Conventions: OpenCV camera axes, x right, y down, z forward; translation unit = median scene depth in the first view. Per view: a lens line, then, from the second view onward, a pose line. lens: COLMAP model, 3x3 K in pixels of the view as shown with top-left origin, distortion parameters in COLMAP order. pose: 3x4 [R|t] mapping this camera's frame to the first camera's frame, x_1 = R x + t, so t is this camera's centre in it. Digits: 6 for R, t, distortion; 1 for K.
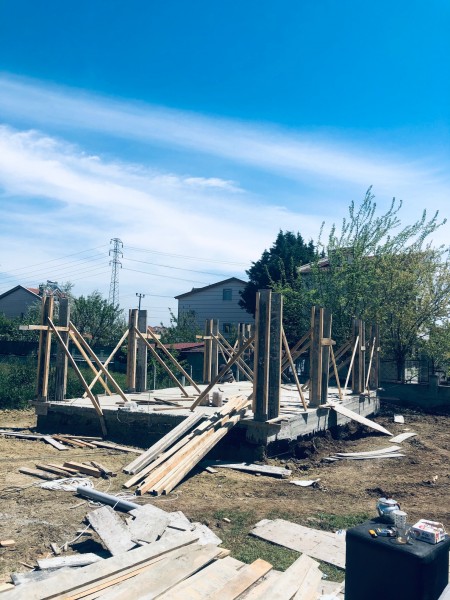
lens RADIAL K [[477.7, 0, 225.0], [0, 477.7, 300.0], [0, 0, 1]] dist [0.052602, -0.004263]
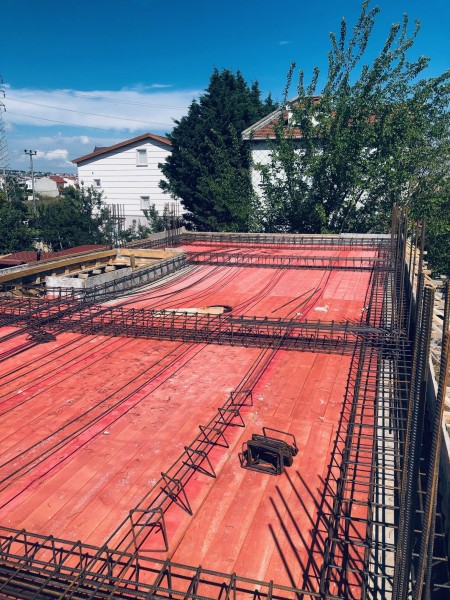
lens RADIAL K [[479.0, 0, 225.0], [0, 479.0, 300.0], [0, 0, 1]] dist [0.008312, -0.001951]
pose [[0.986169, -0.075318, 0.147639, 0.009069], [0.023969, 0.946227, 0.322613, -0.064234], [-0.163999, -0.314613, 0.934946, 0.316414]]
